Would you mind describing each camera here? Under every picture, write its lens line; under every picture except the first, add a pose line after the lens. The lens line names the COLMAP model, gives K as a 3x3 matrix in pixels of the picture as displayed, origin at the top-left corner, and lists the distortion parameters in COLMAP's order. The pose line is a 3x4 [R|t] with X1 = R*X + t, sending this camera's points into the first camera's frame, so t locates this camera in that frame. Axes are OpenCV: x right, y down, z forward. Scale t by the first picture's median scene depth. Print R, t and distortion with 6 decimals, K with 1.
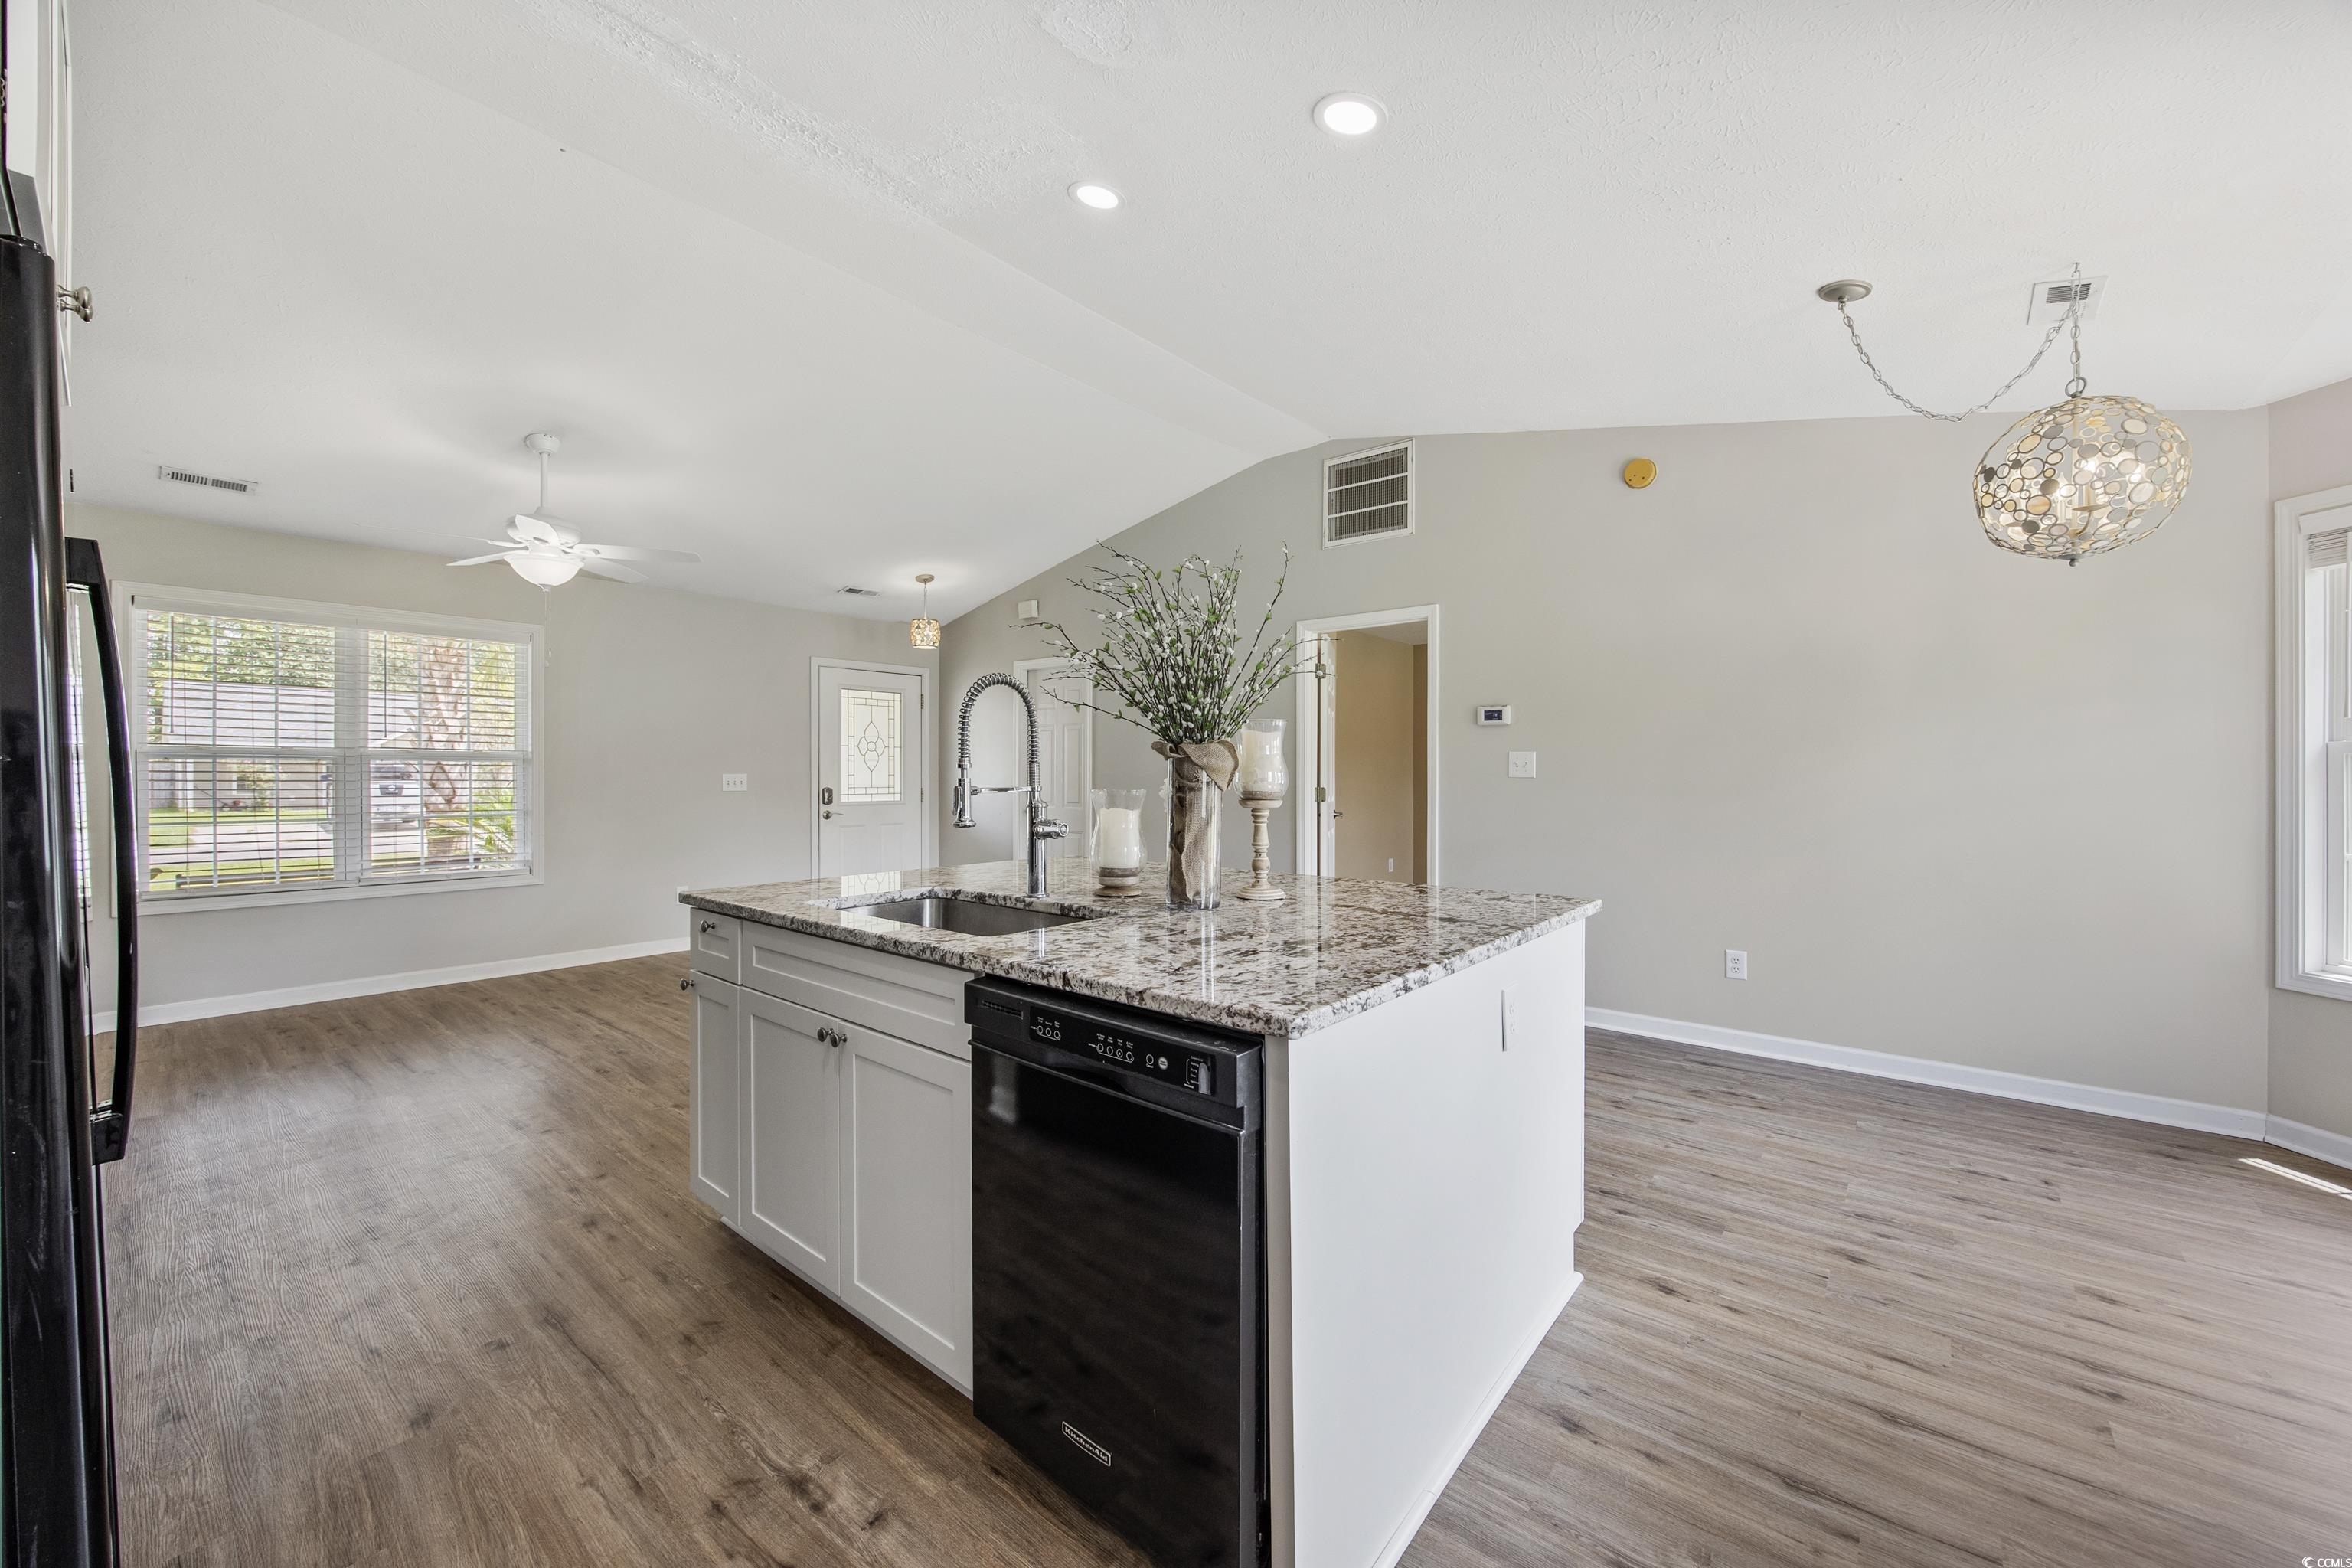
lens RADIAL K [[896.3, 0, 1188.6], [0, 896.3, 771.3], [0, 0, 1]] dist [-0.000647, -0.000514]
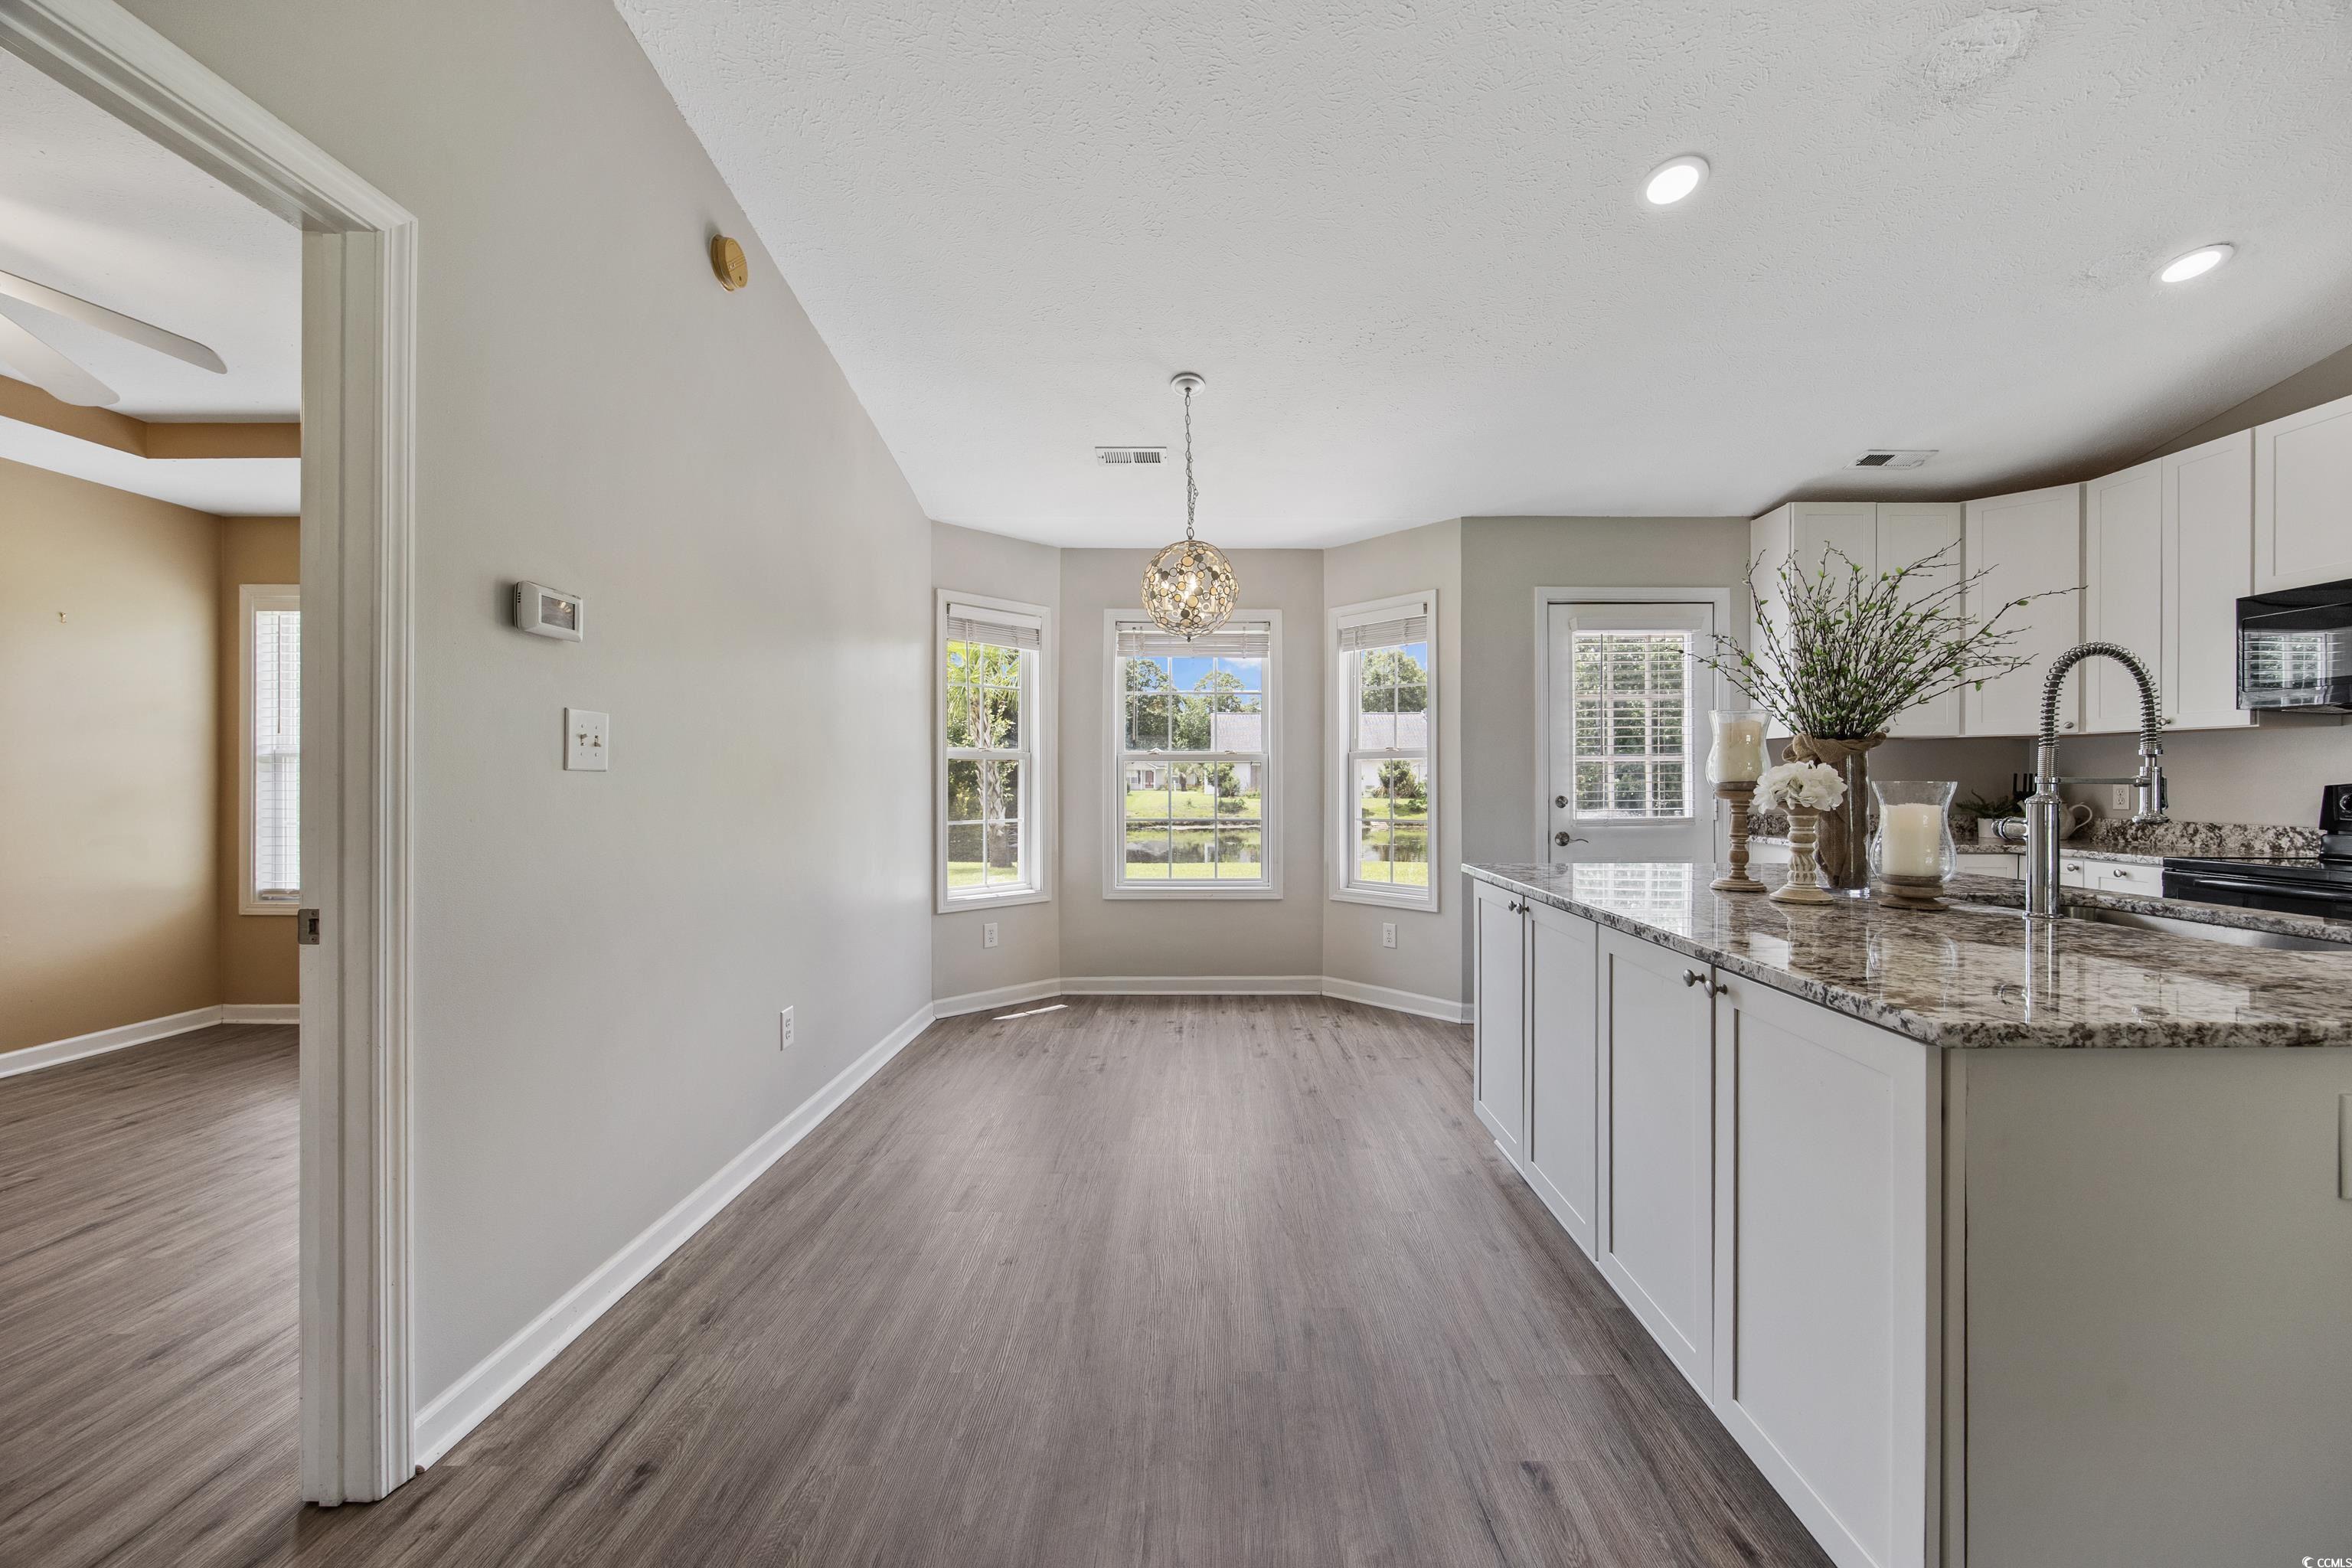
lens RADIAL K [[907.3, 0, 1196.0], [0, 907.3, 780.6], [0, 0, 1]] dist [-0.004684, -0.000153]
pose [[-0.640958, -0.002801, 0.767571, -0.129499], [-0.000996, 0.999996, 0.002817, 0.007760], [-0.767575, 0.001041, -0.640958, 0.924085]]
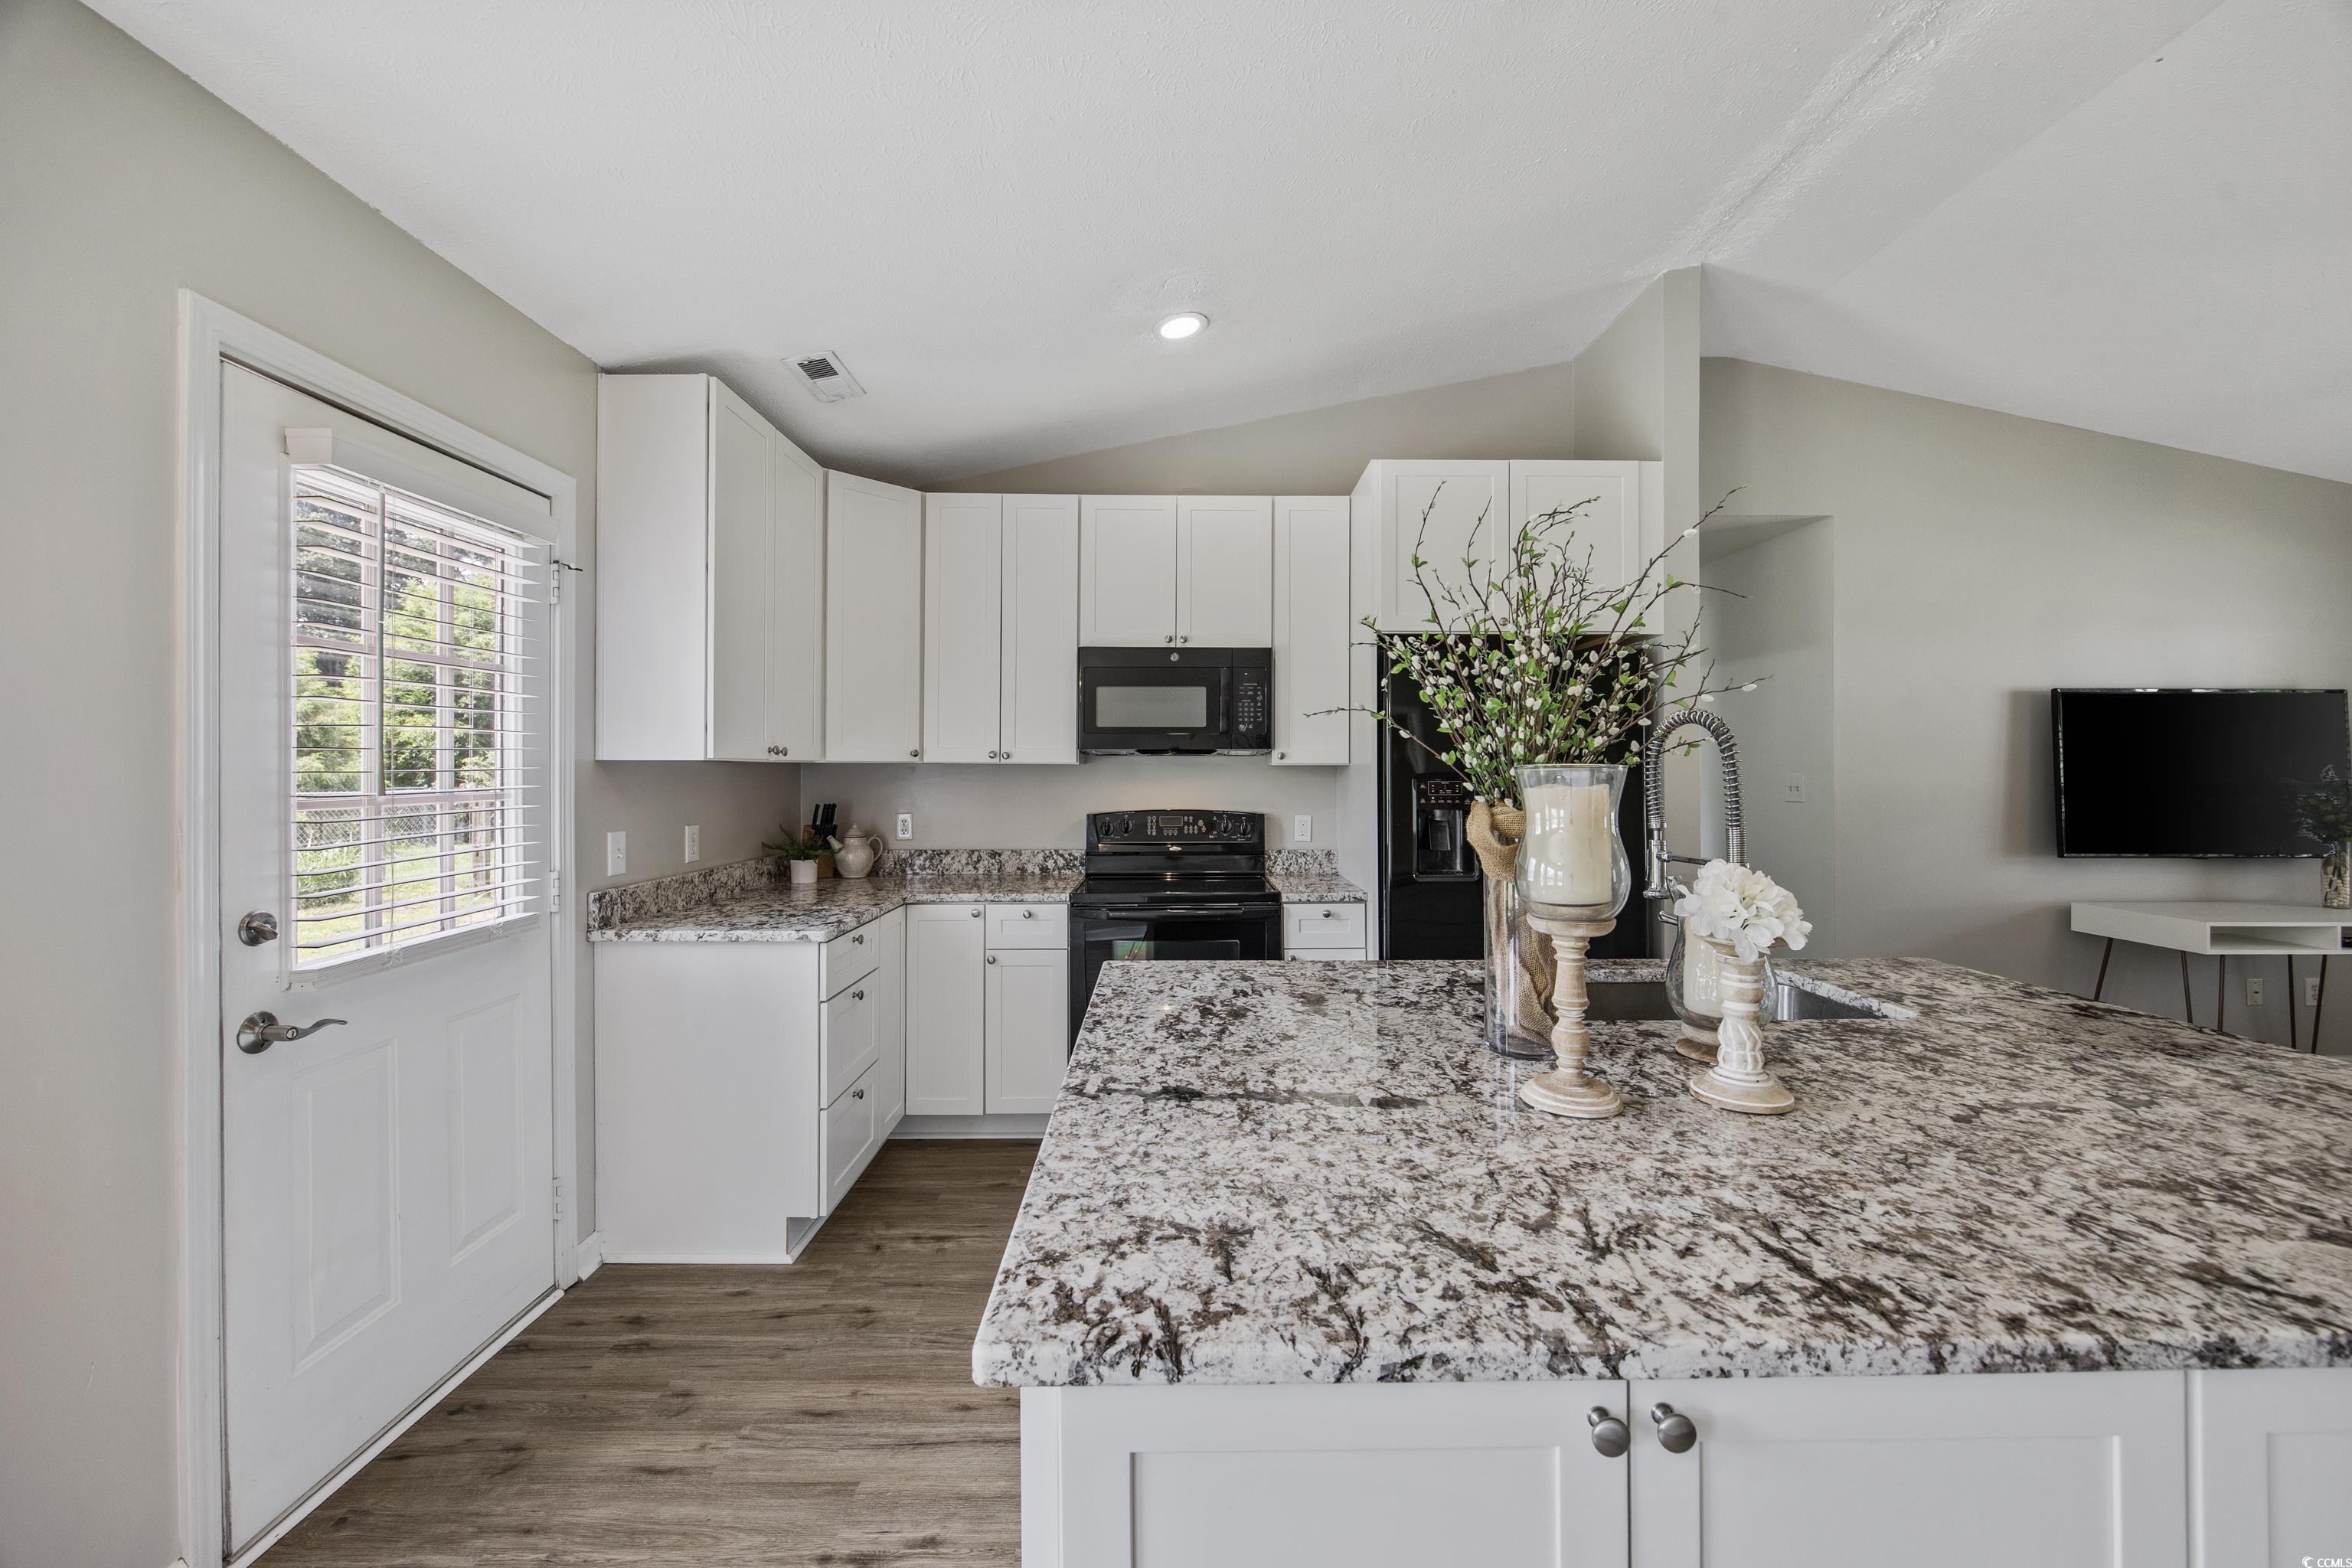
lens RADIAL K [[906.3, 0, 1182.5], [0, 906.3, 762.2], [0, 0, 1]] dist [-0.002169, 0.000115]
pose [[-0.760903, -0.006259, -0.648835, 0.261509], [-0.001080, 0.999964, -0.008379, -0.023539], [0.648865, -0.005675, -0.760883, 0.549315]]
